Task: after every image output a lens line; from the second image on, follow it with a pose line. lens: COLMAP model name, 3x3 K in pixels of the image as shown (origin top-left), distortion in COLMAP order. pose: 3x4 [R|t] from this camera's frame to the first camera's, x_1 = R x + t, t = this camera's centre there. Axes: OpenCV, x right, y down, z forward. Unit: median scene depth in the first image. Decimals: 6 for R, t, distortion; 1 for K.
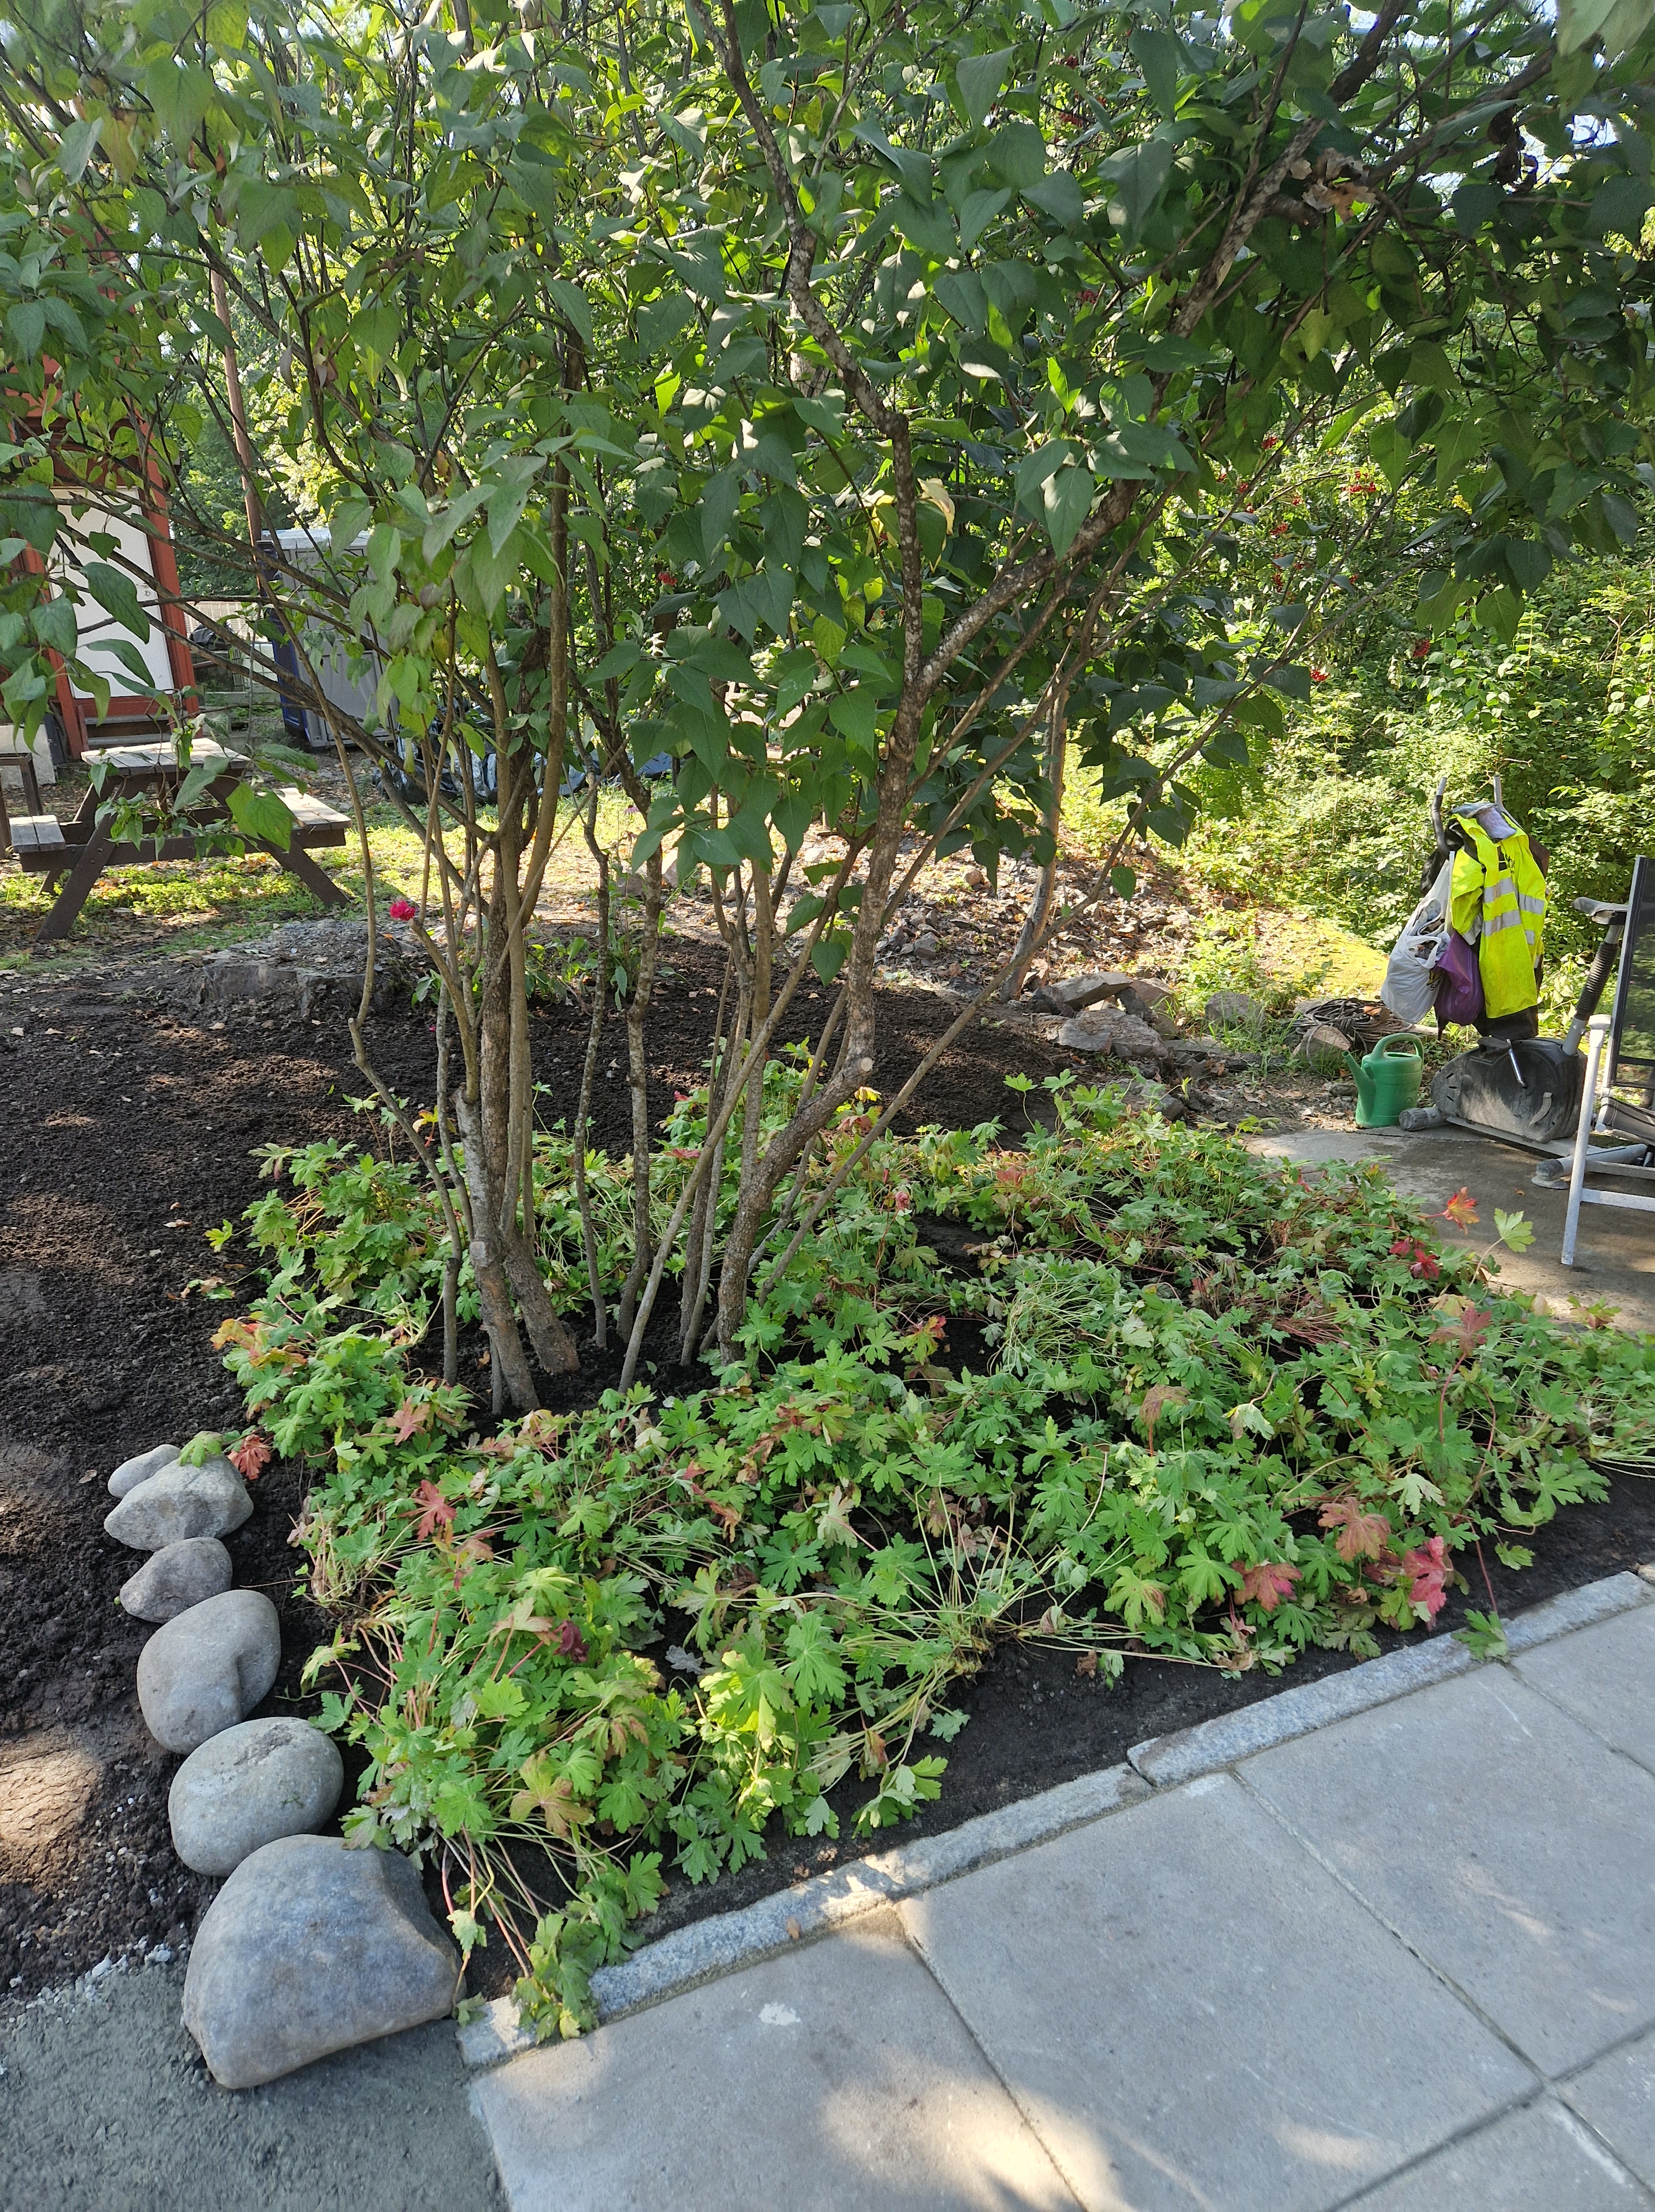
lens RADIAL K [[1420.8, 0, 828.1], [0, 1420.8, 1110.0], [0, 0, 1]] dist [0.061977, -0.035852]
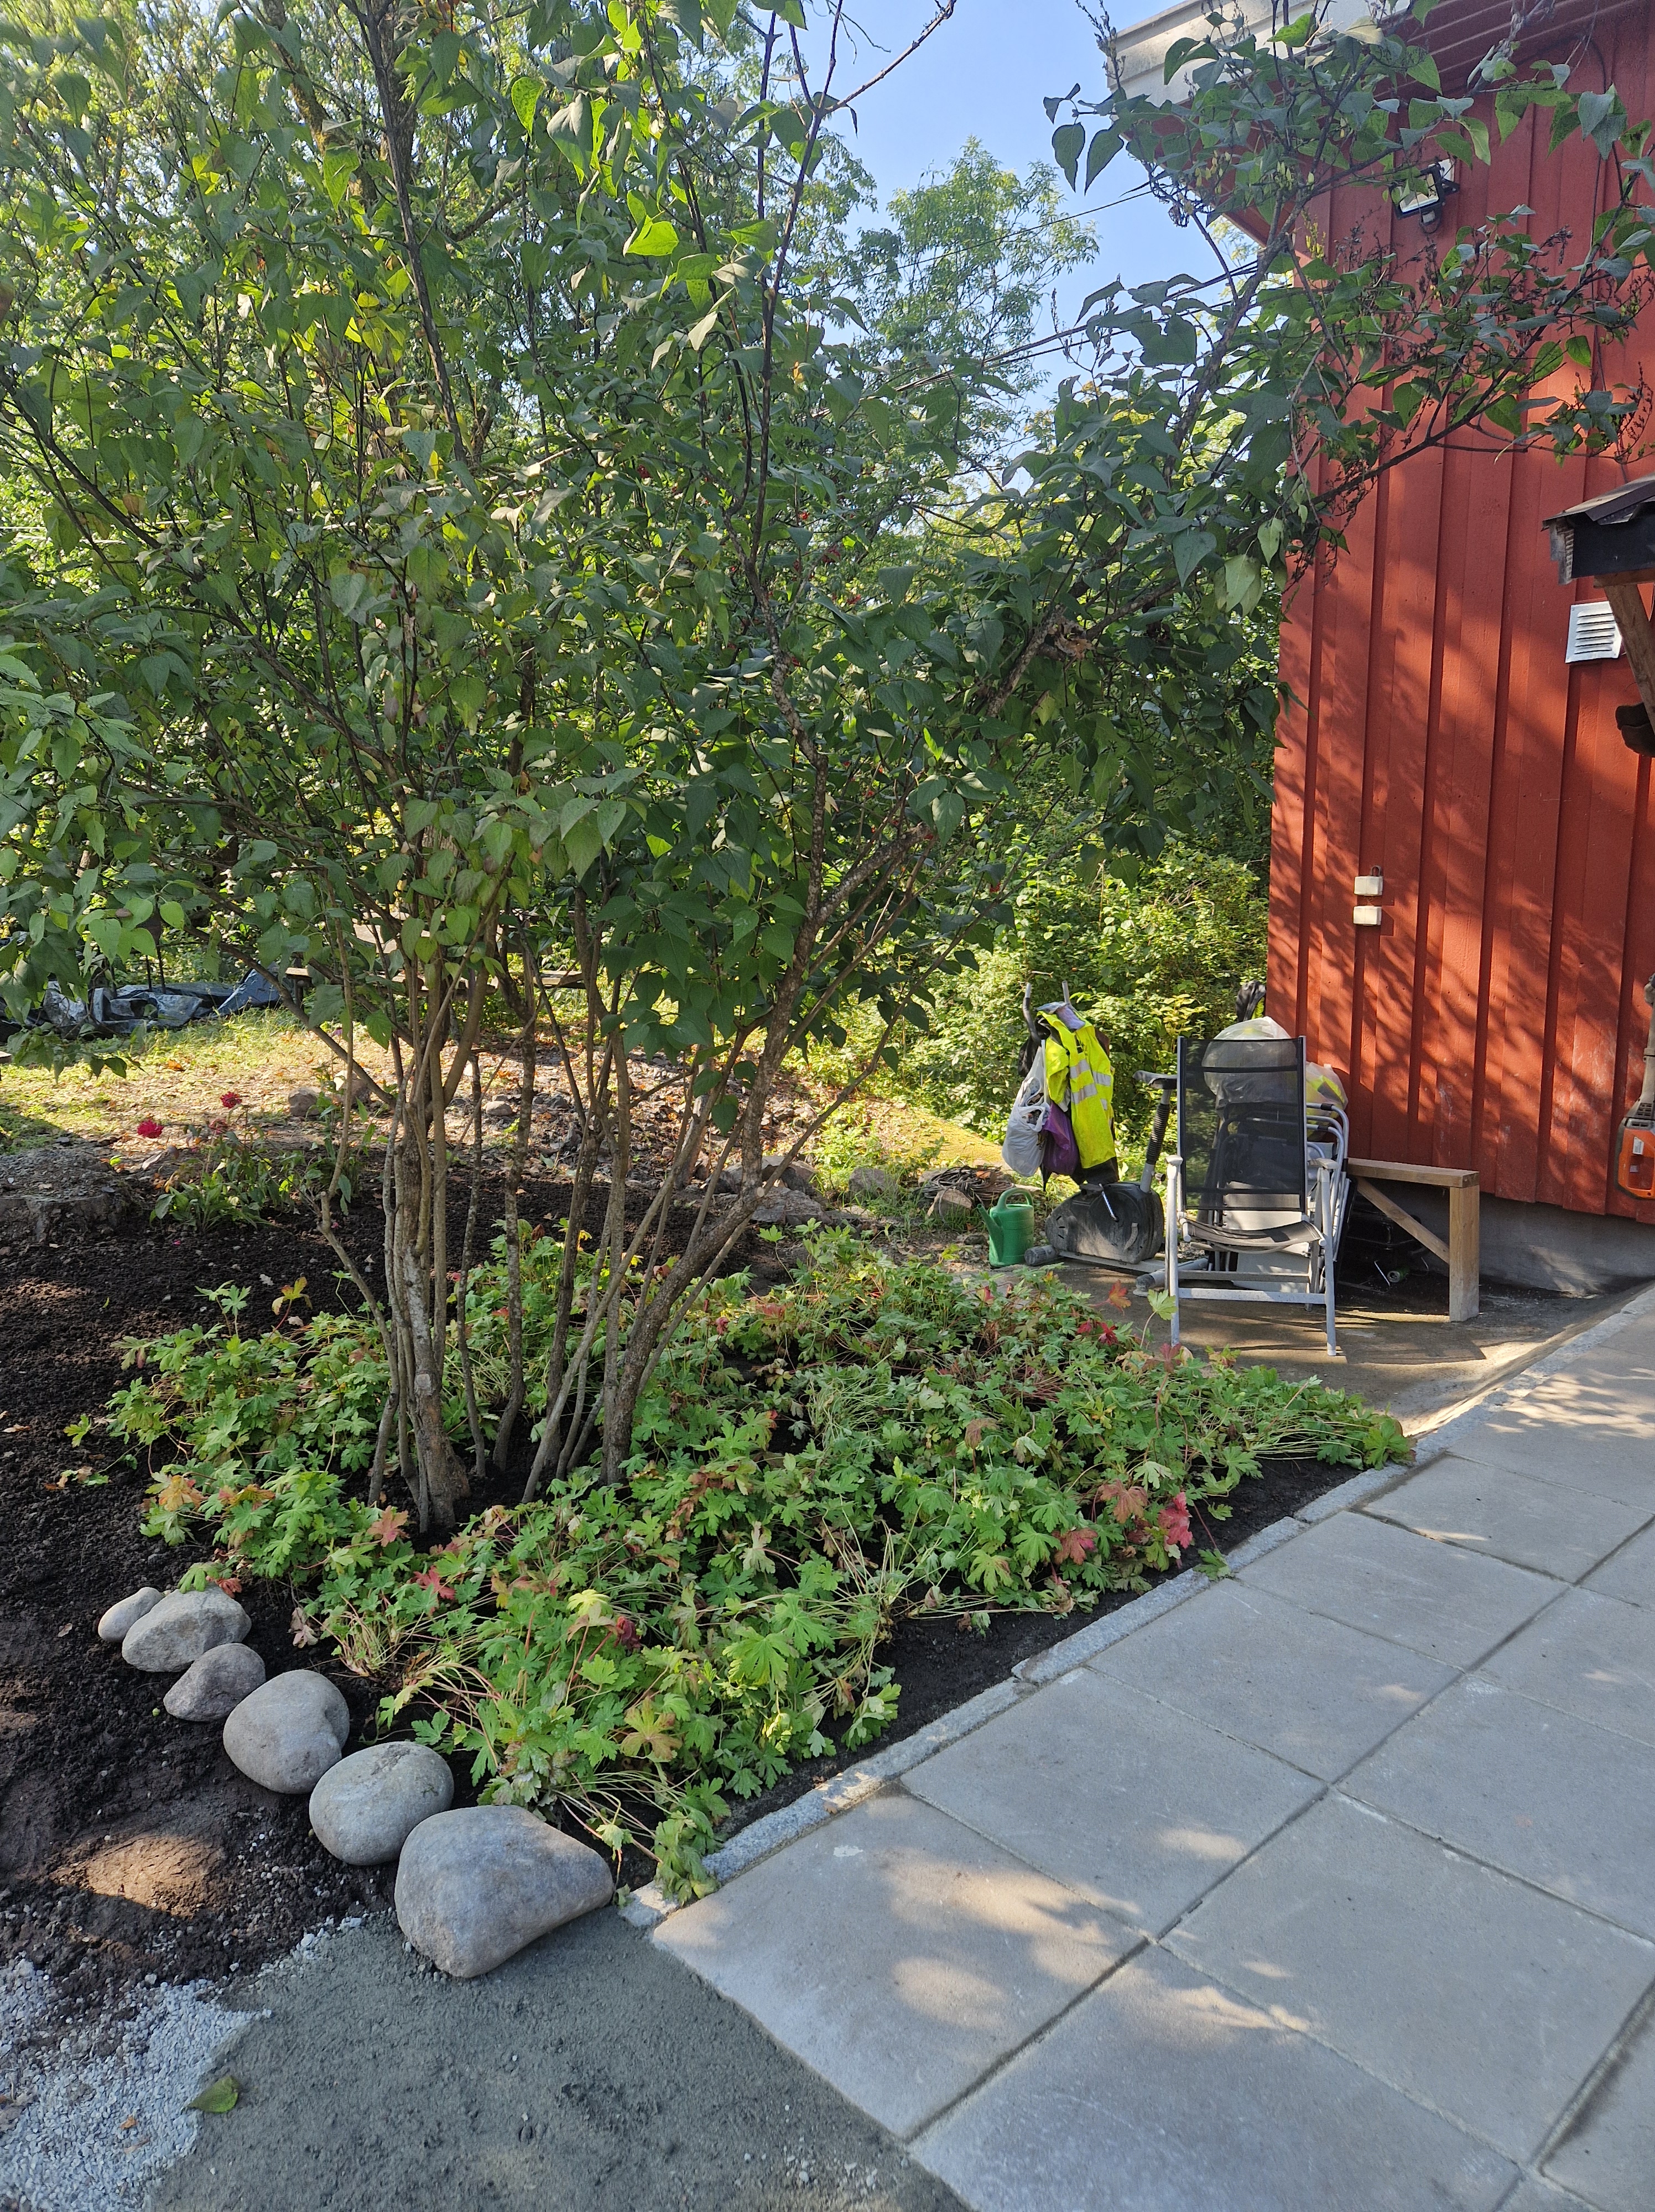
lens RADIAL K [[1420.8, 0, 789.0], [0, 1420.8, 1128.3], [0, 0, 1]] dist [0.061977, -0.035852]
pose [[0.958639, -0.055887, 0.279085, -0.293091], [0.094082, 0.987636, -0.125393, 0.072095], [-0.268626, 0.146463, 0.952044, -0.272110]]
